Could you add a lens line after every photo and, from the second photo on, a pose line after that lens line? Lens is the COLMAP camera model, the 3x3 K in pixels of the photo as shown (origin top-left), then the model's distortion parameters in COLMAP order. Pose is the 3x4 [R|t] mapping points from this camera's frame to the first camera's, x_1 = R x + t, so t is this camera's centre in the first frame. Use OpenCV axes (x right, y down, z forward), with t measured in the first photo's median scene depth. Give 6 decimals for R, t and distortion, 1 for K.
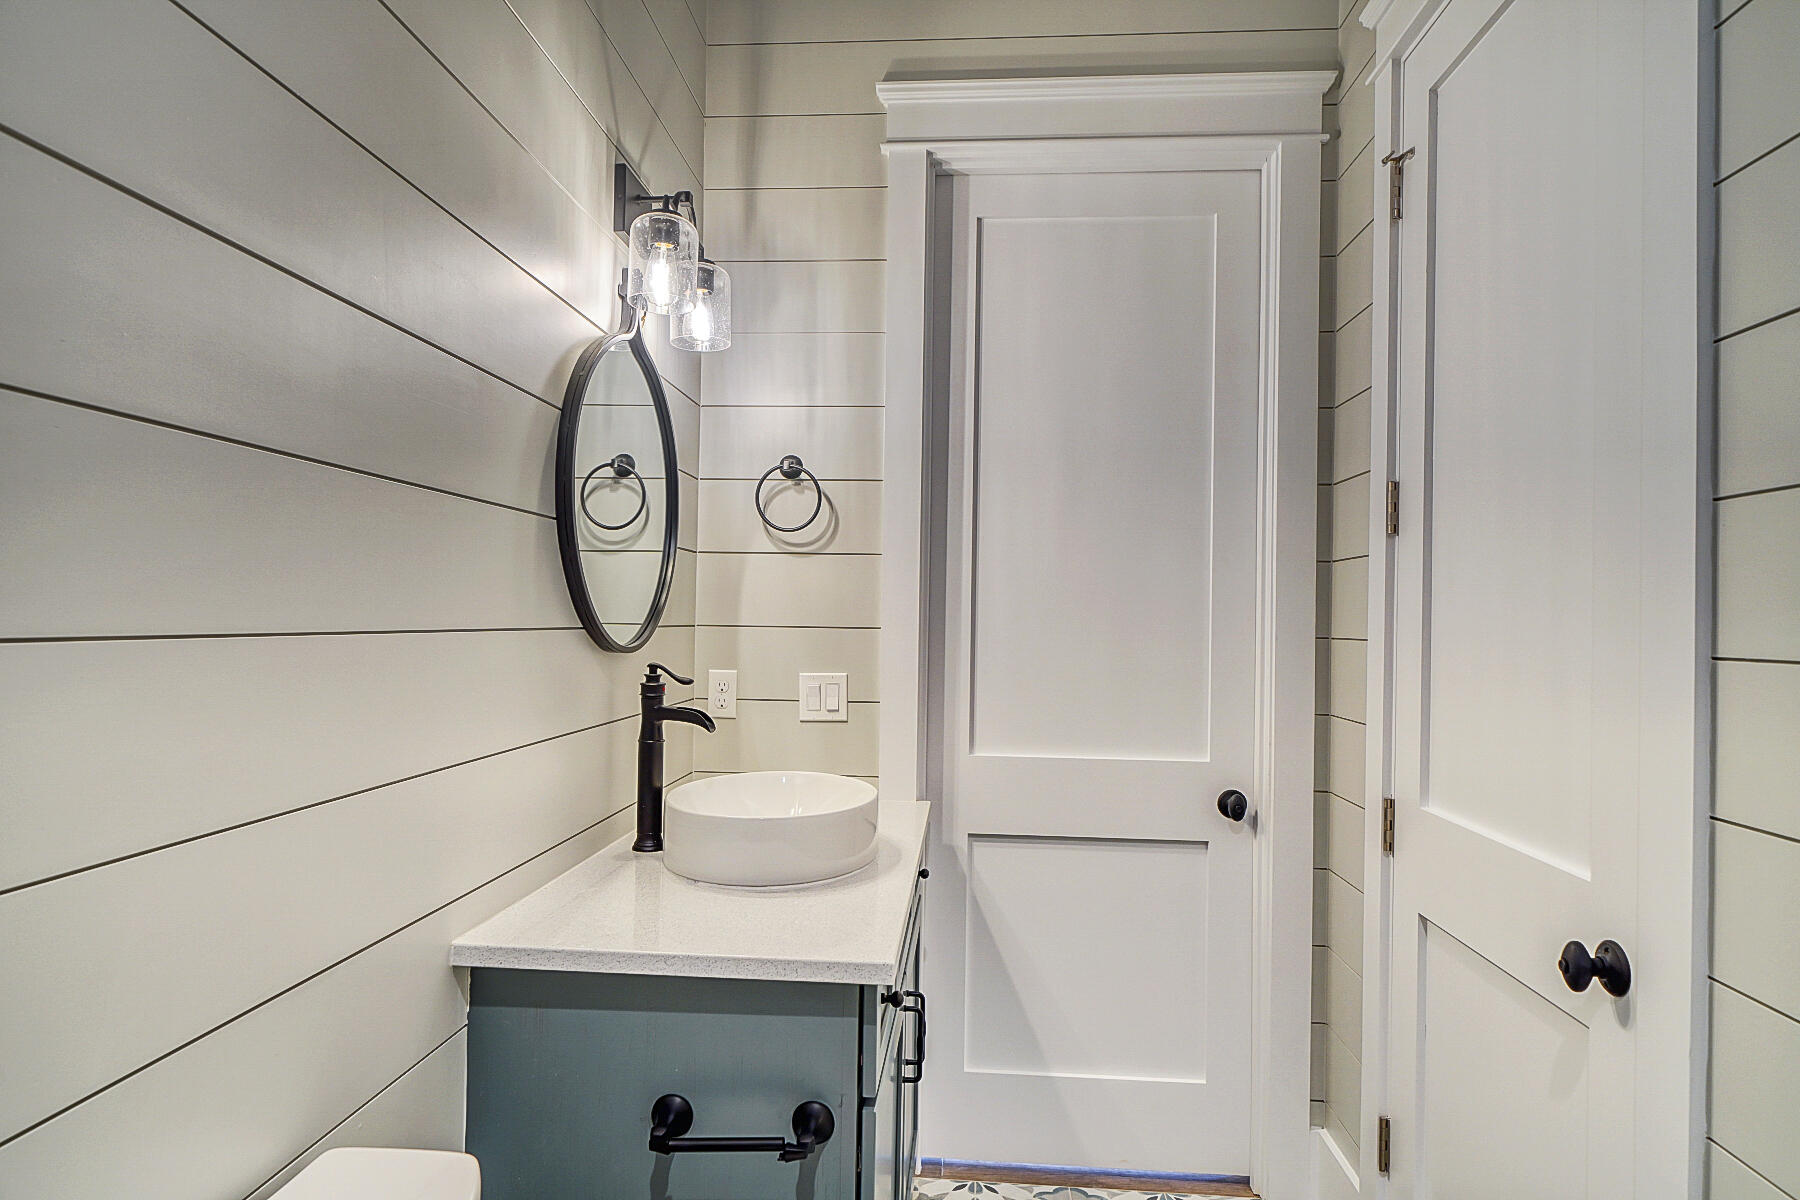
lens RADIAL K [[1035.1, 0, 902.5], [0, 1035.1, 608.6], [0, 0, 1]] dist [0.000832, 0.000219]
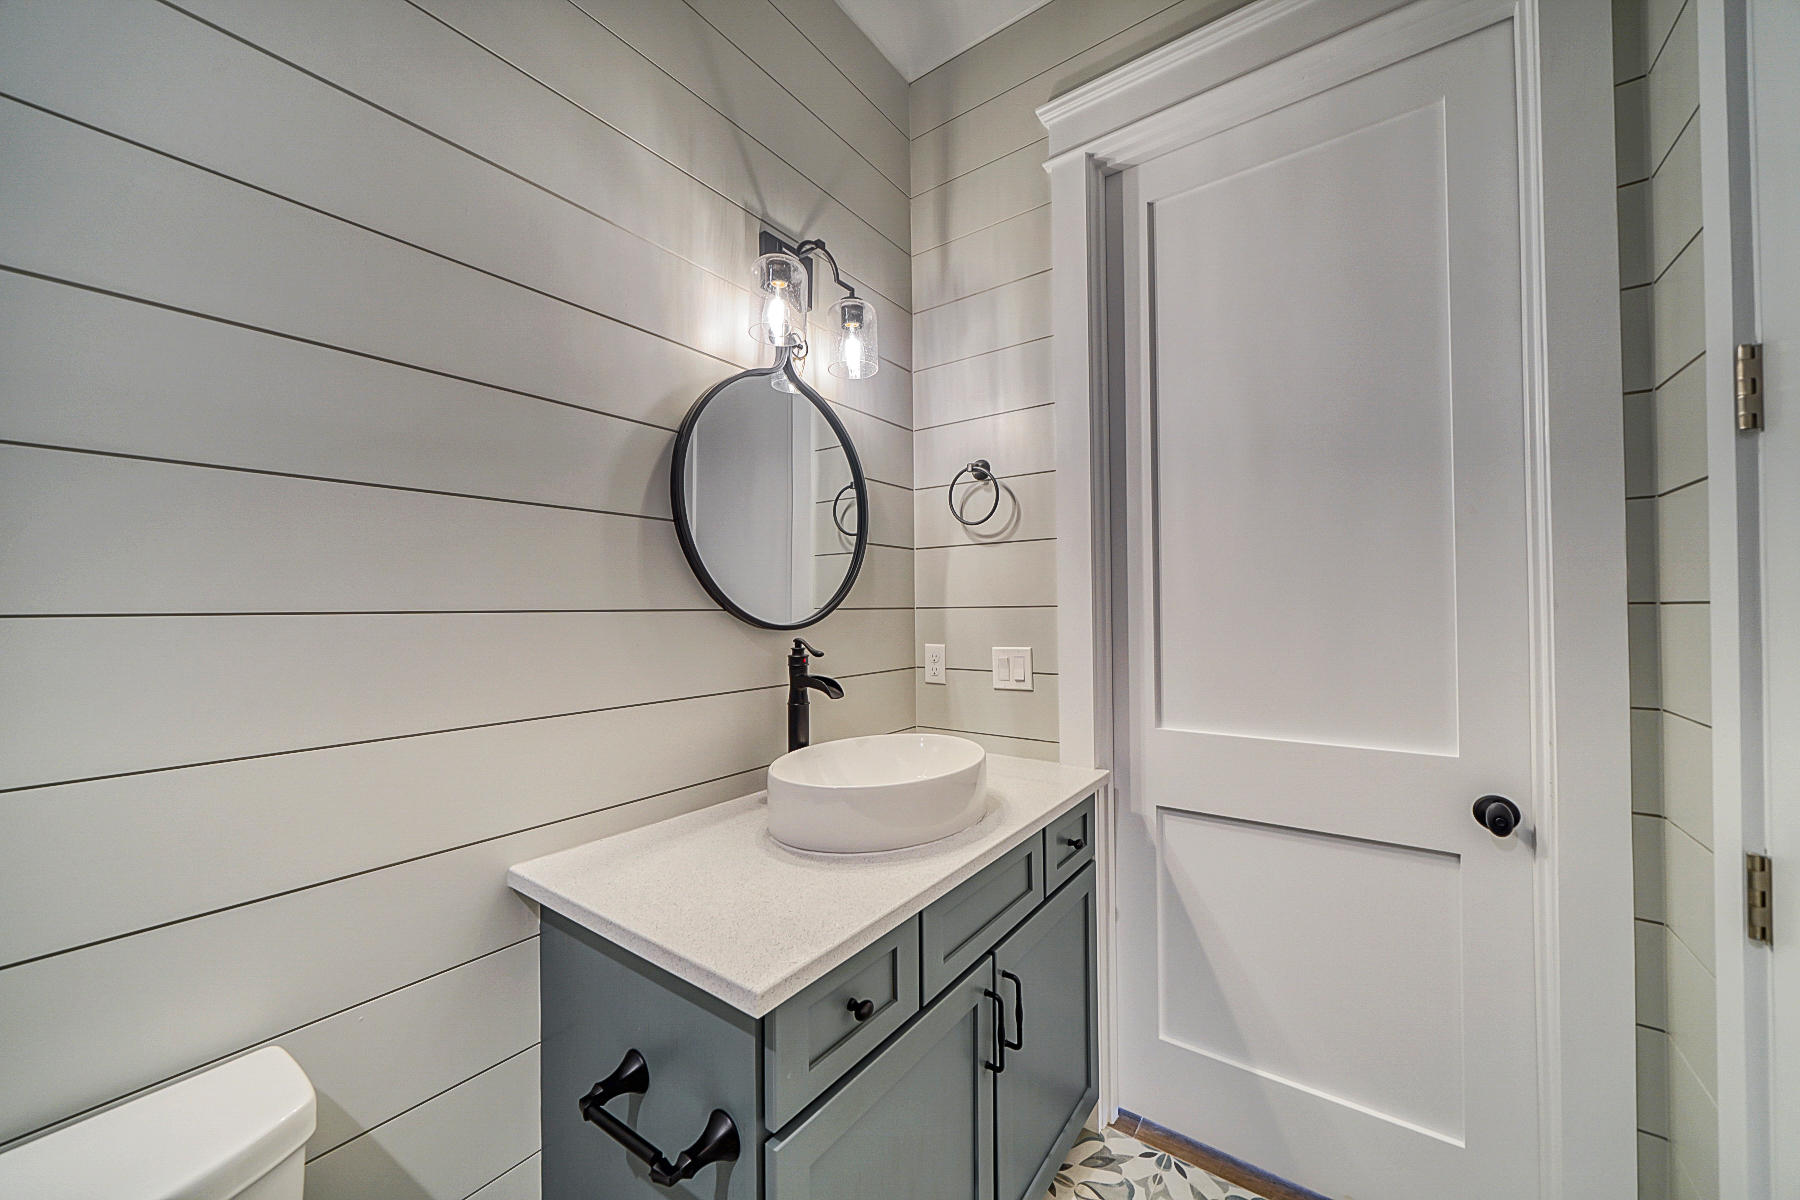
lens RADIAL K [[659.5, 0, 895.2], [0, 659.5, 603.7], [0, 0, 1]] dist [-0.005985, 0.000574]
pose [[0.845146, -0.029316, -0.533731, 0.202509], [0.028748, 0.999543, -0.009378, 0.017776], [0.533761, -0.007418, 0.845603, 0.323450]]
